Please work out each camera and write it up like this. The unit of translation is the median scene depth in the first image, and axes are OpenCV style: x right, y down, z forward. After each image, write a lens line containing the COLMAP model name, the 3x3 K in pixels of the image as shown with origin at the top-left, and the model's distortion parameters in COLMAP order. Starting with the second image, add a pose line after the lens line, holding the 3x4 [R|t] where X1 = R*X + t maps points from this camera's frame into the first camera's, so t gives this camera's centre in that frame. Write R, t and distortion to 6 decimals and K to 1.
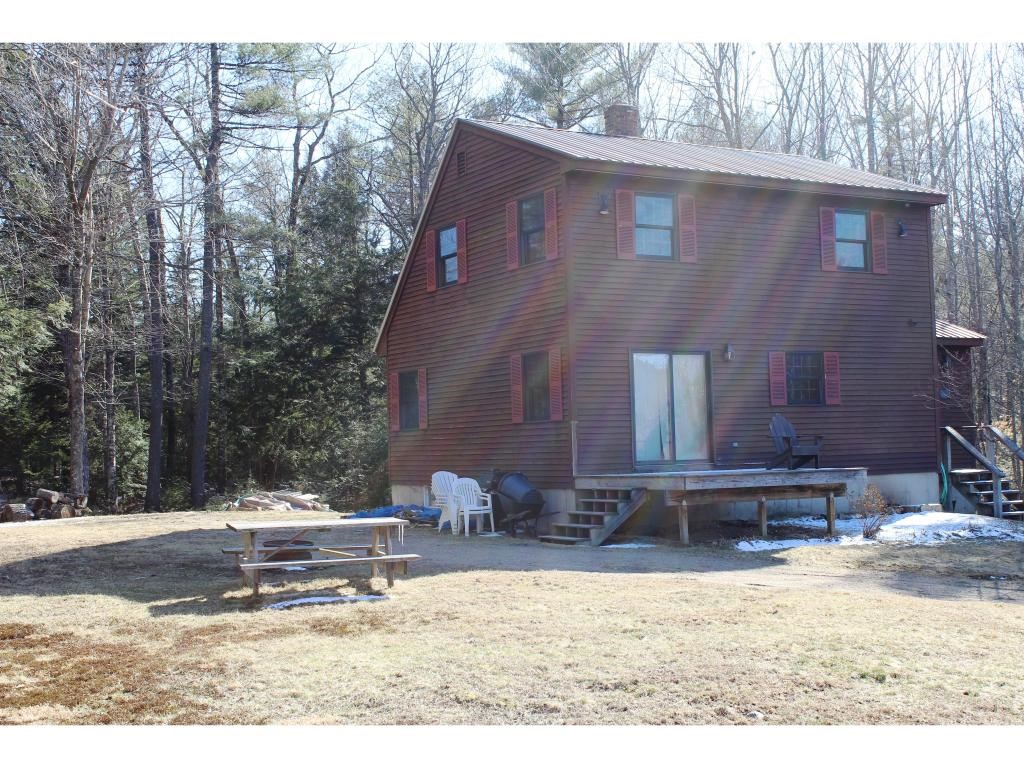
lens RADIAL K [[1365.1, 0, 512.2], [0, 1365.1, 382.9], [0, 0, 1]] dist [-0.053262, 0.000000]
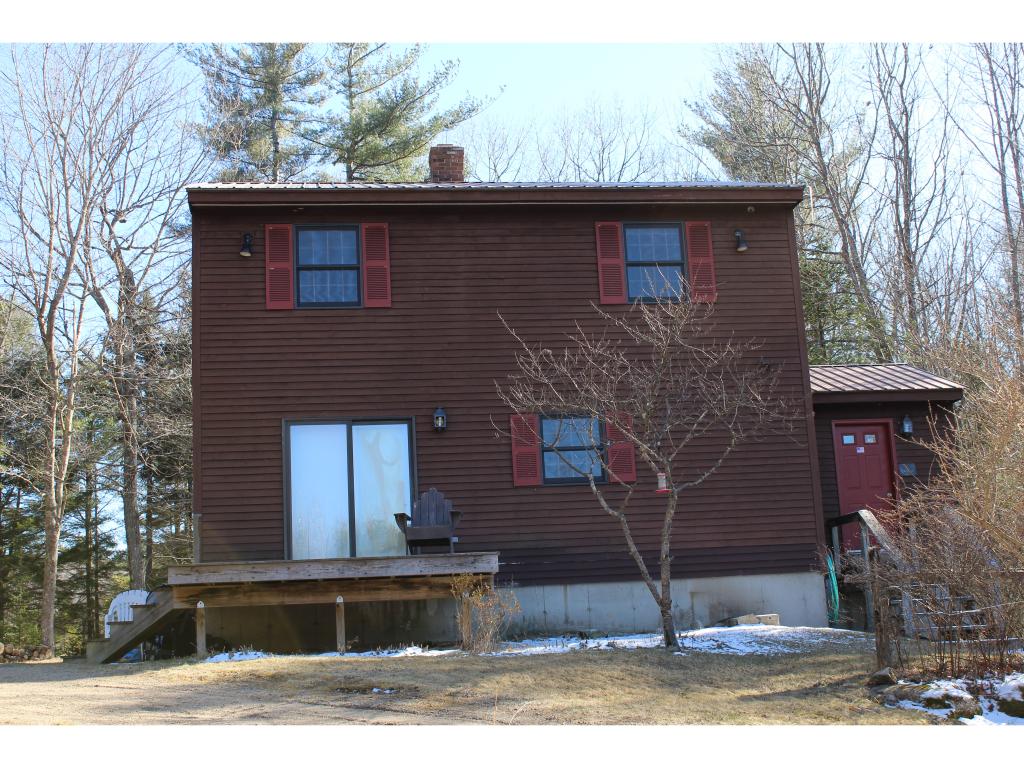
lens RADIAL K [[1365.1, 0, 512.2], [0, 1365.1, 382.8], [0, 0, 1]] dist [-0.053262, 0.000000]
pose [[0.924462, -0.096219, -0.368934, 0.468345], [0.044580, 0.988274, -0.146038, 0.069544], [0.378660, 0.118560, 0.917911, 0.306439]]
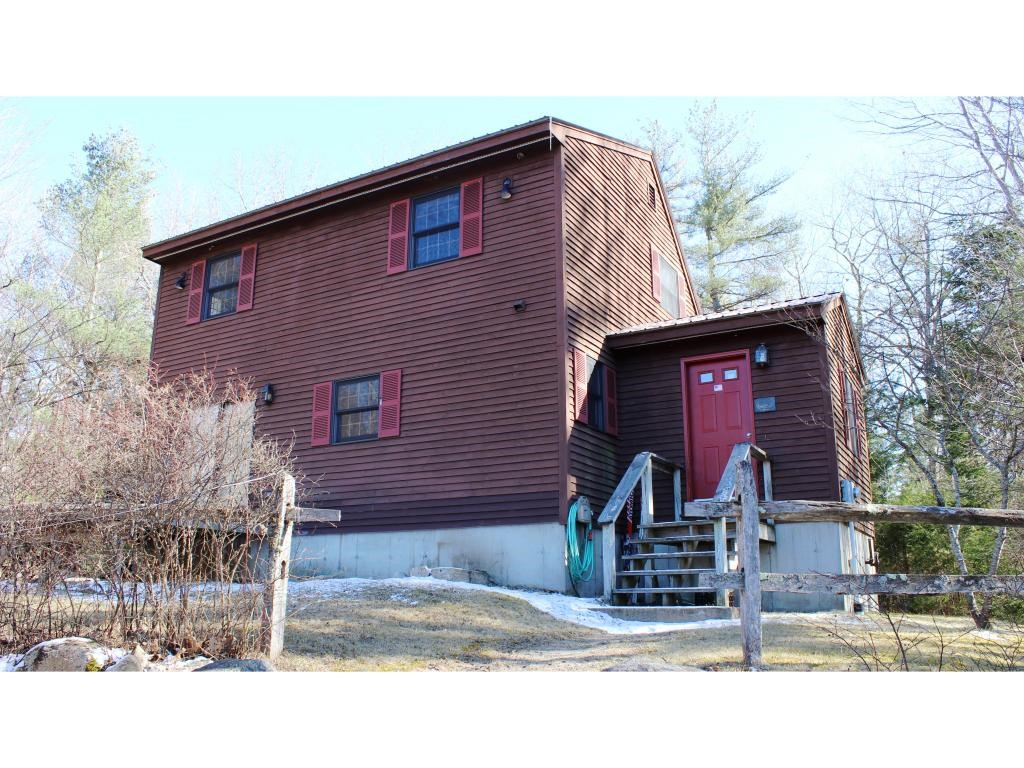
lens RADIAL K [[824.6, 0, 512.3], [0, 824.6, 389.6], [0, 0, 1]] dist [-0.087273, -0.001366]
pose [[0.509664, -0.187990, -0.839585, 0.684583], [0.029567, 0.979088, -0.201277, 0.087834], [0.859866, 0.077760, 0.504564, 0.844922]]
